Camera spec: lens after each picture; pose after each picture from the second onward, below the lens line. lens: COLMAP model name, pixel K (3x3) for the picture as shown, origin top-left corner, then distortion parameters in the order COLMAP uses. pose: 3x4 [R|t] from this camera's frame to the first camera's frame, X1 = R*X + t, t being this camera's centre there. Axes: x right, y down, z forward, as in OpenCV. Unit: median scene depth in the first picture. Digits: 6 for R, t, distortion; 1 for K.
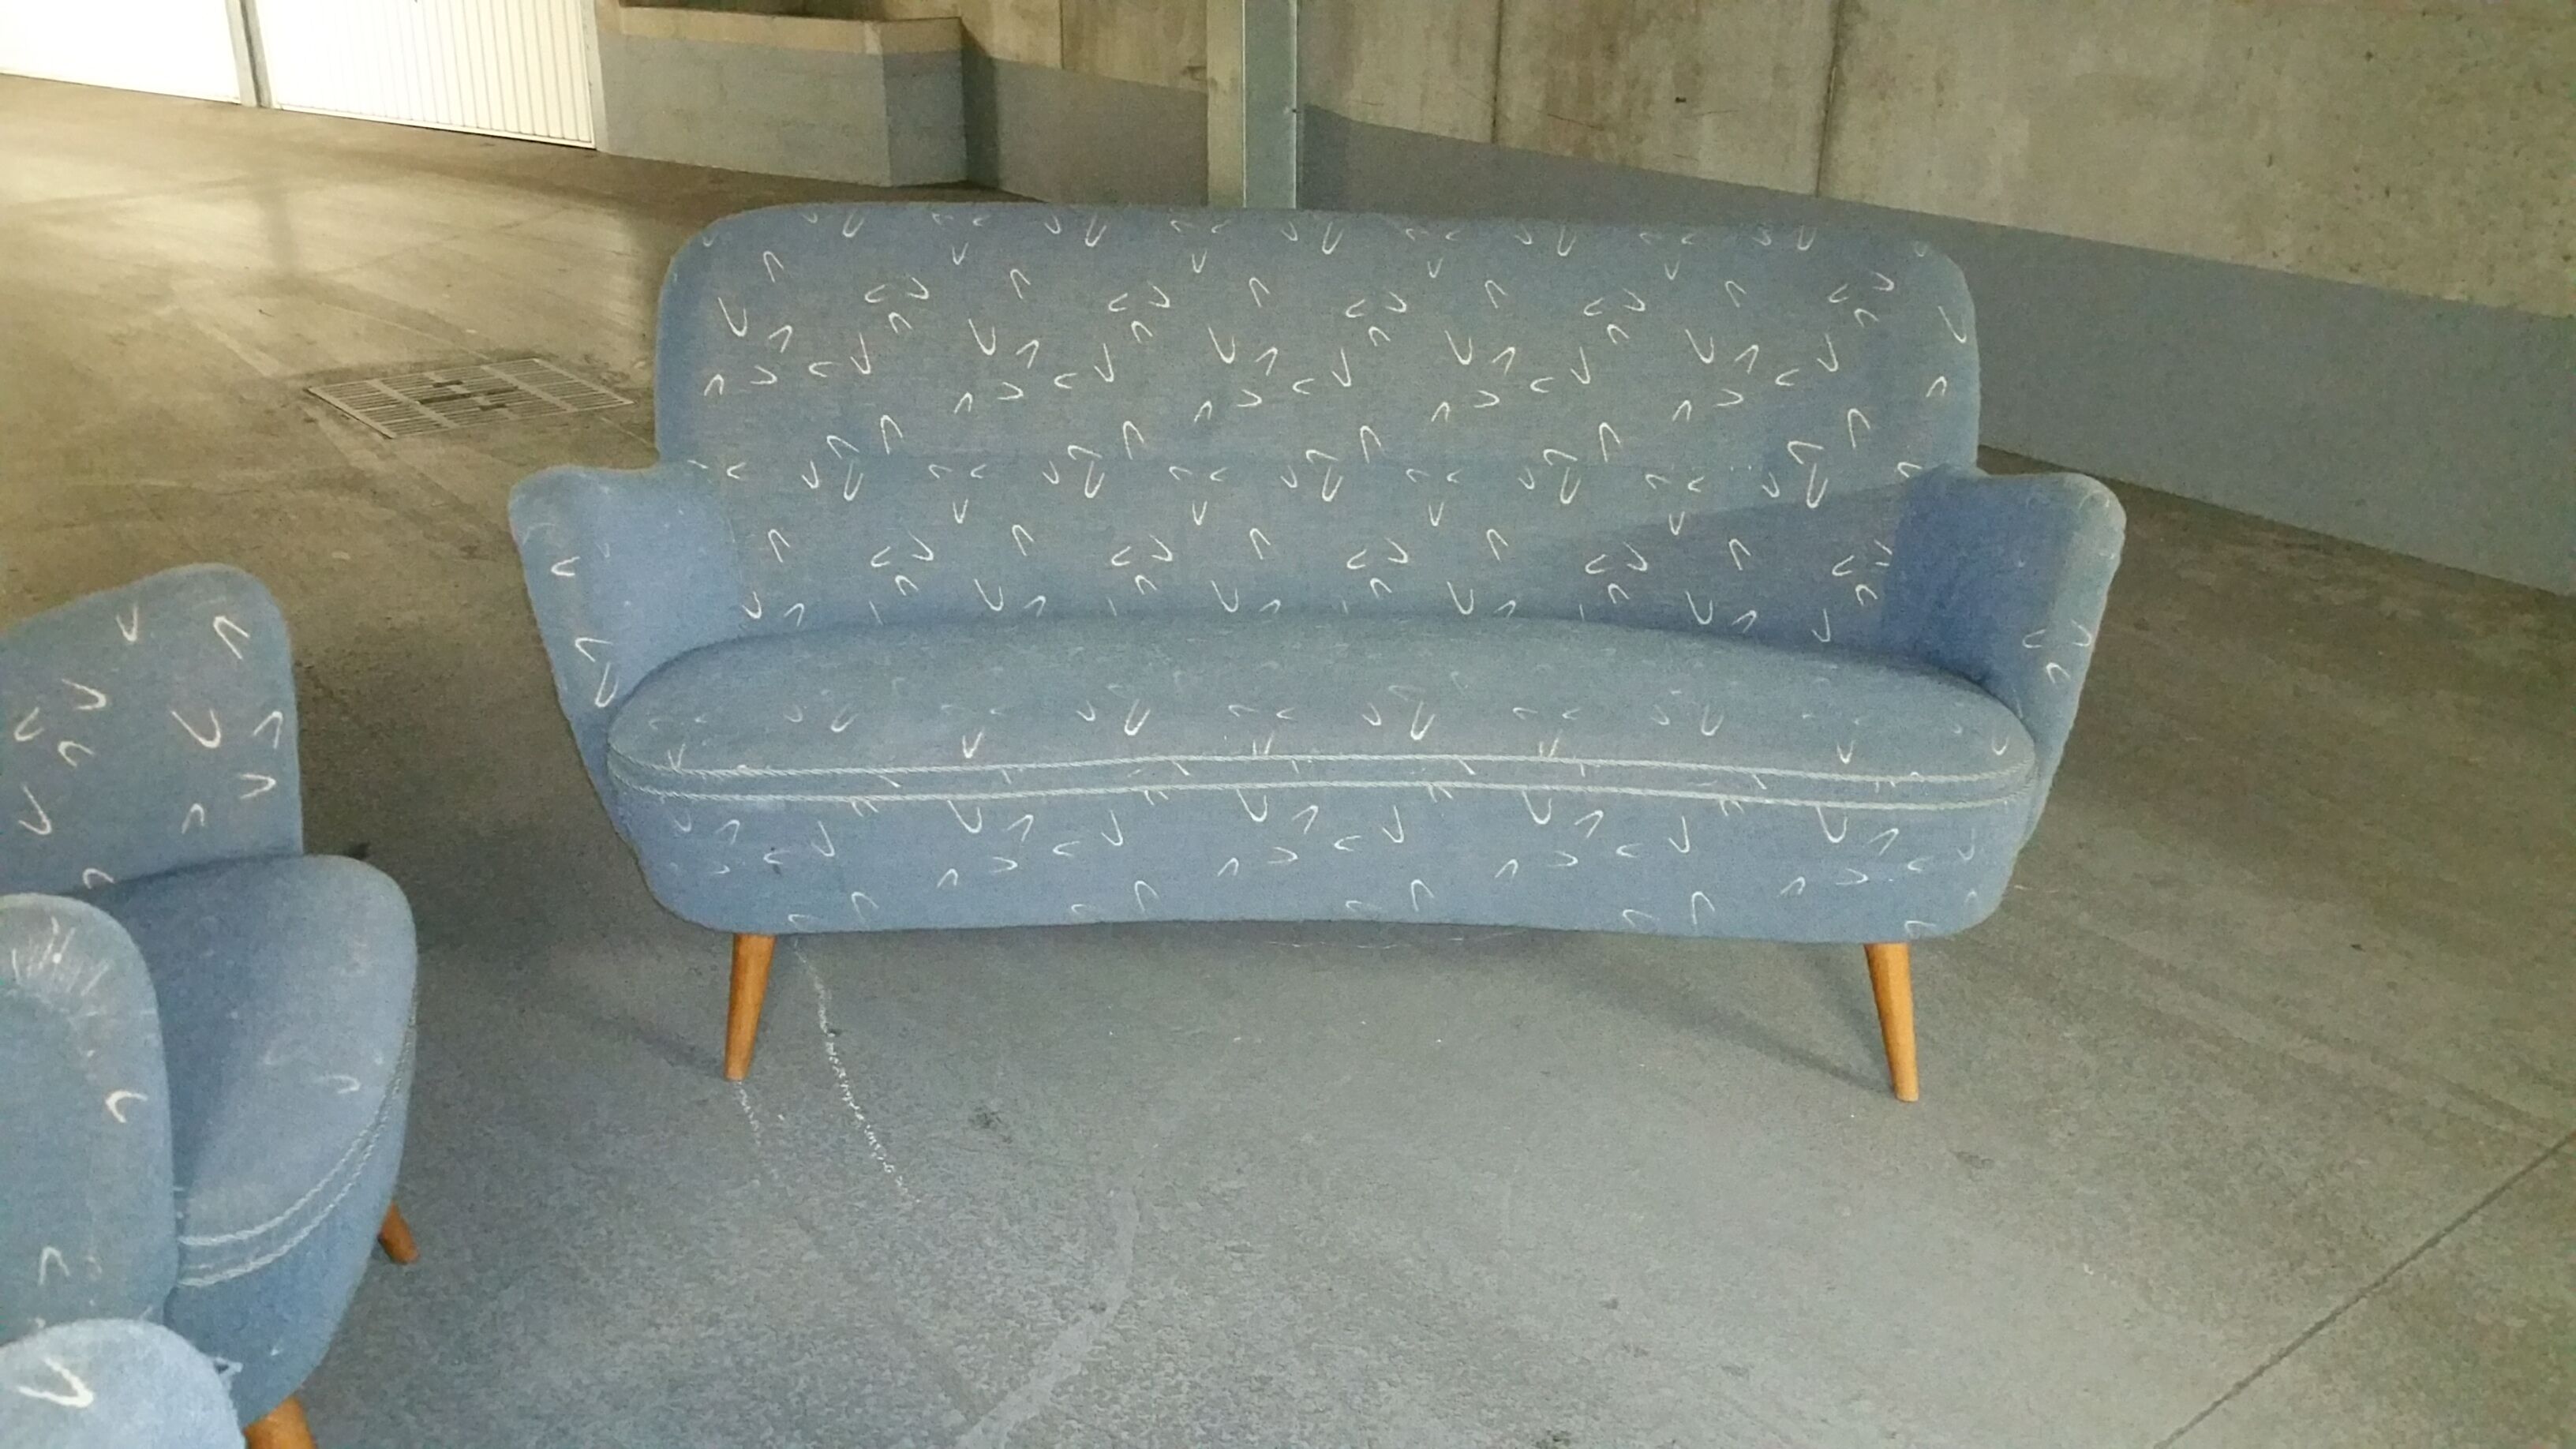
lens RADIAL K [[2116.7, 0, 1290.1], [0, 2116.7, 731.0], [0, 0, 1]] dist [0.159109, -0.341910]
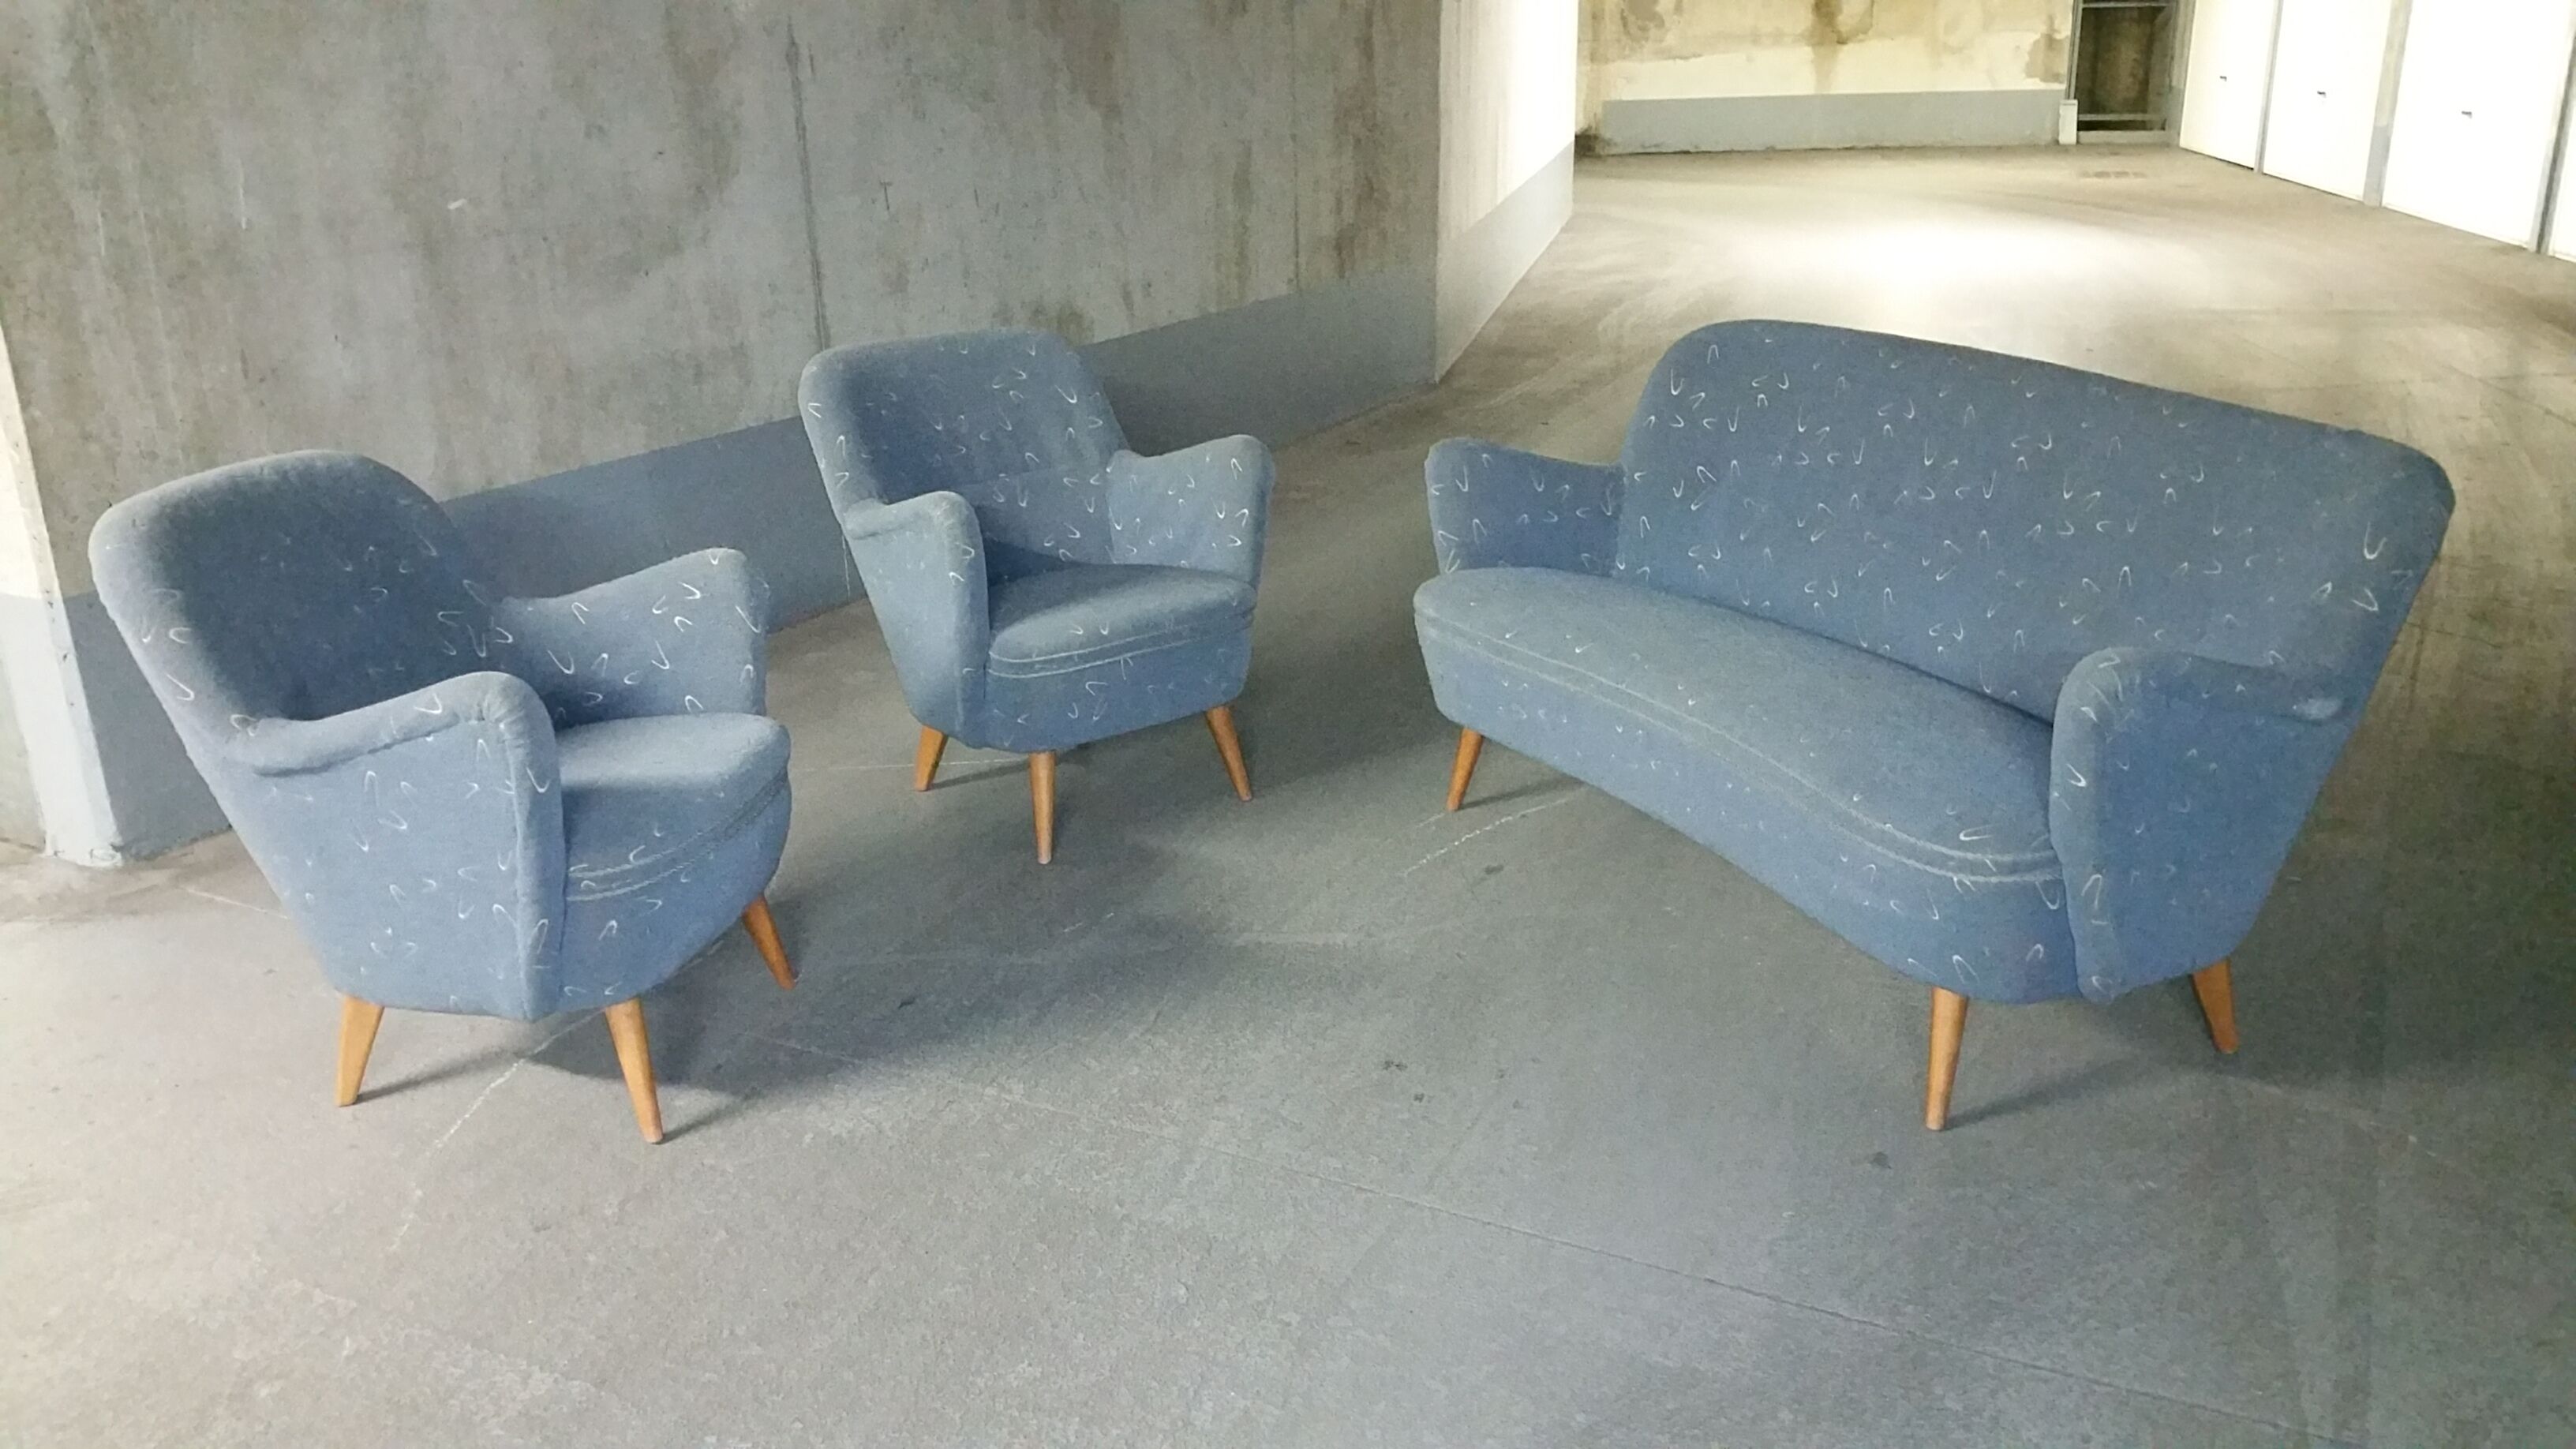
lens RADIAL K [[2142.8, 0, 1270.7], [0, 2142.8, 746.0], [0, 0, 1]] dist [0.161292, -0.353351]
pose [[0.406081, 0.276019, -0.871155, 0.470542], [-0.320731, 0.935700, 0.146963, -0.035827], [0.855704, 0.219727, 0.468498, 0.029345]]
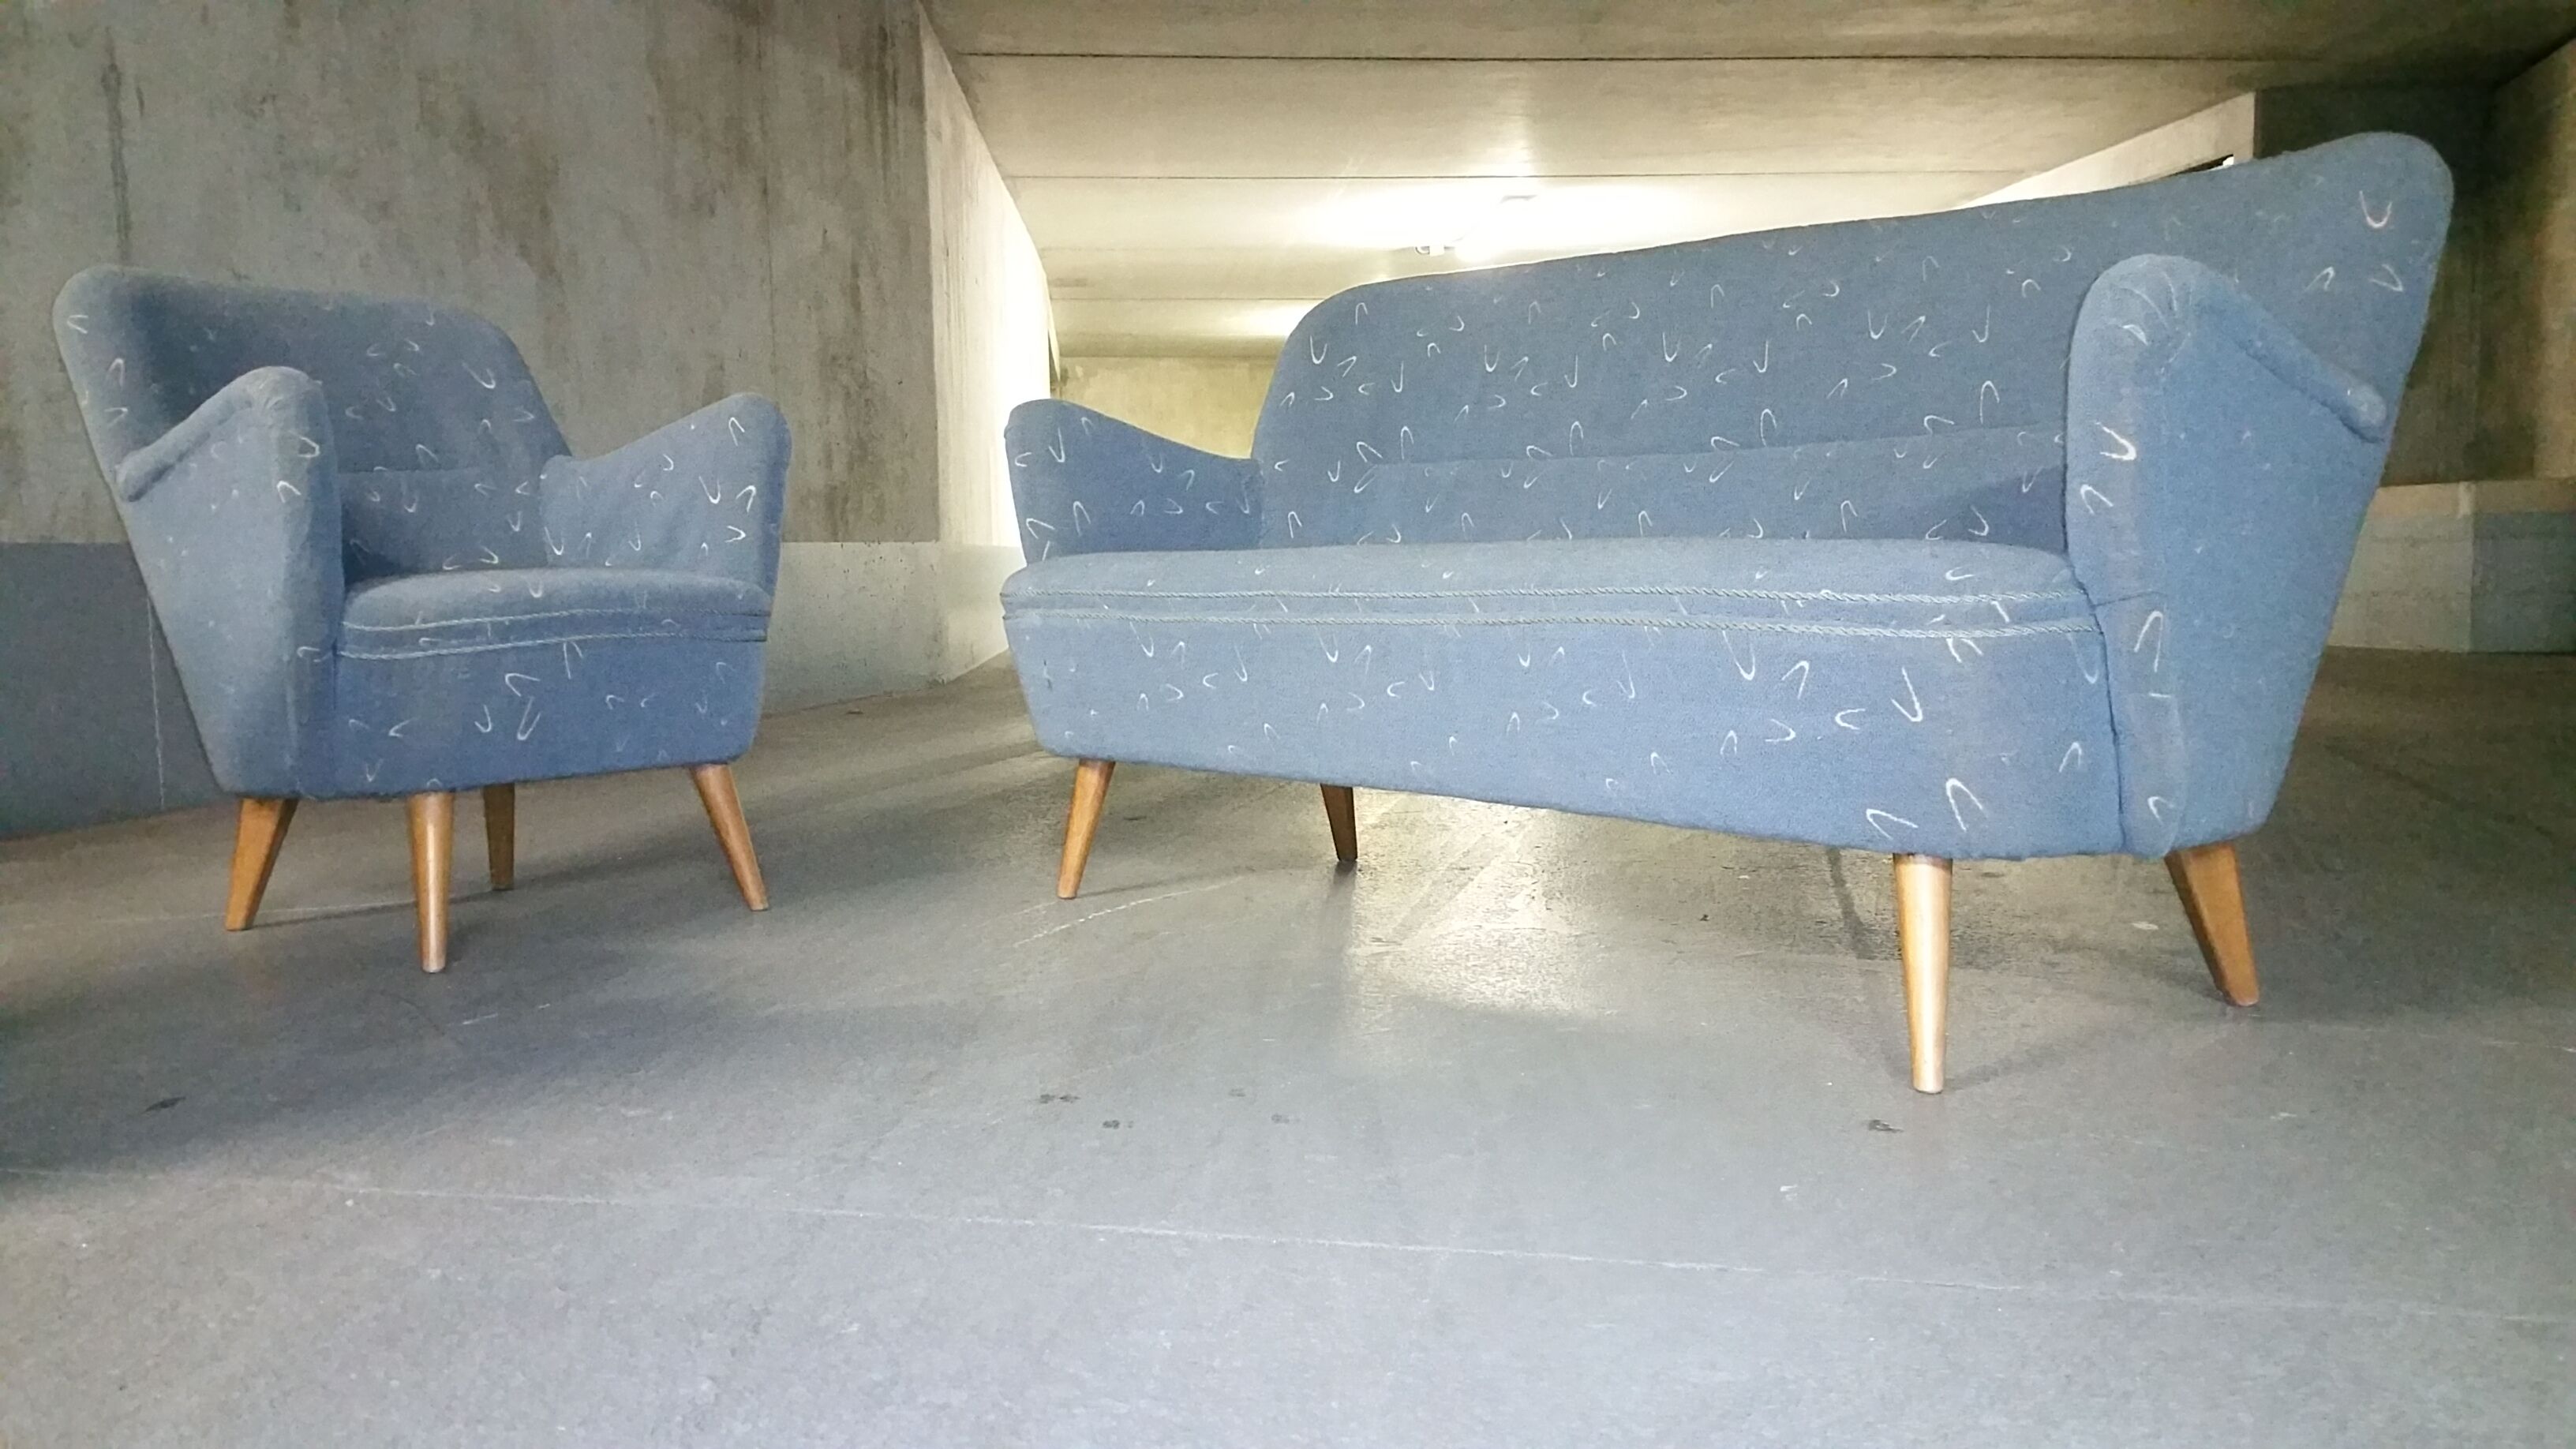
lens RADIAL K [[2116.7, 0, 1290.1], [0, 2116.7, 731.0], [0, 0, 1]] dist [0.159109, -0.341910]
pose [[0.628287, 0.037775, -0.777064, 0.301554], [-0.271040, 0.946873, -0.173117, 0.100903], [0.729241, 0.319383, 0.605146, 0.141997]]
